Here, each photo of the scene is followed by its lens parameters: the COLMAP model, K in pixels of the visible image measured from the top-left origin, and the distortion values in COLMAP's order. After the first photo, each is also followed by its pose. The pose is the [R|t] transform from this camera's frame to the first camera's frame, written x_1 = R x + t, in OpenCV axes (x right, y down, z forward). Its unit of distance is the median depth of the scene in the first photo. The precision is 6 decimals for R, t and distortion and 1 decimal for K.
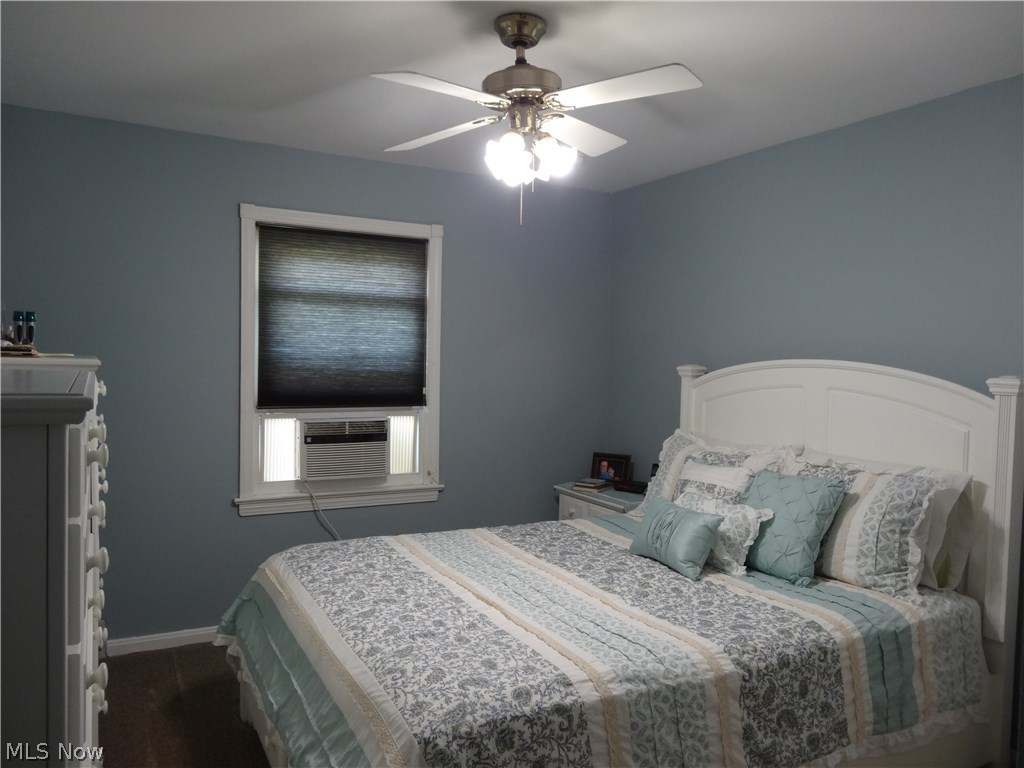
lens RADIAL K [[766.6, 0, 511.8], [0, 766.6, 383.1], [0, 0, 1]] dist [0.035295, -0.030992]
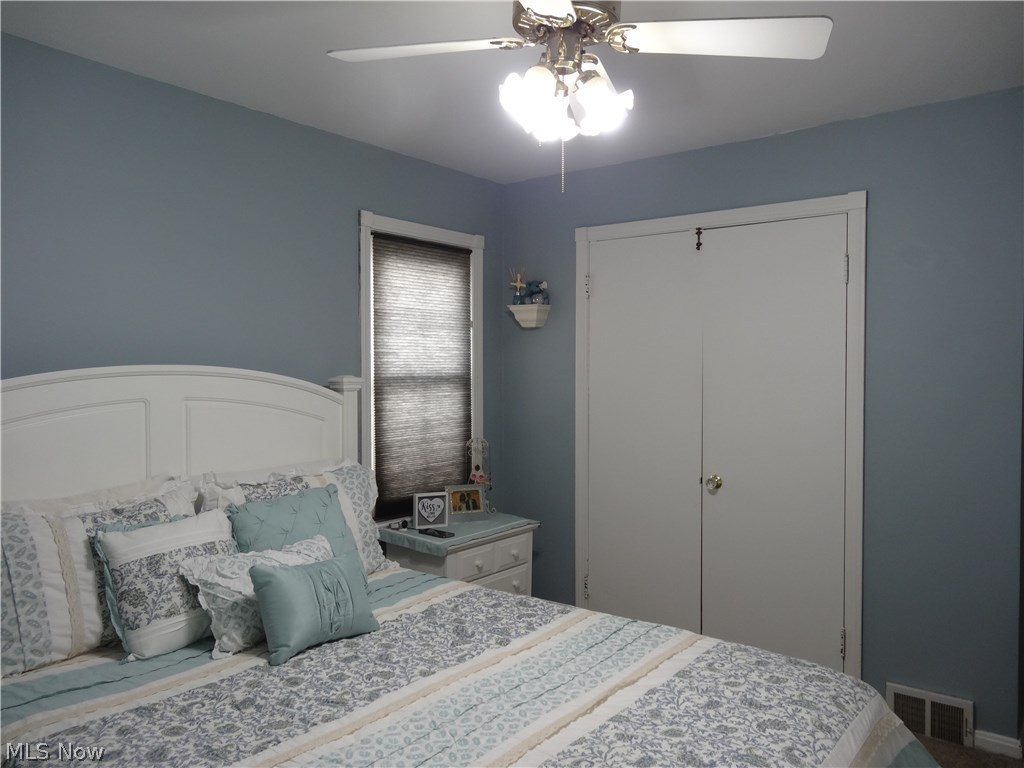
lens RADIAL K [[766.6, 0, 511.7], [0, 766.6, 385.1], [0, 0, 1]] dist [0.035295, -0.030992]
pose [[-0.407280, -0.041327, 0.912368, -0.659366], [0.023614, 0.998165, 0.055754, -0.062279], [-0.912998, 0.044252, -0.405557, 1.361527]]
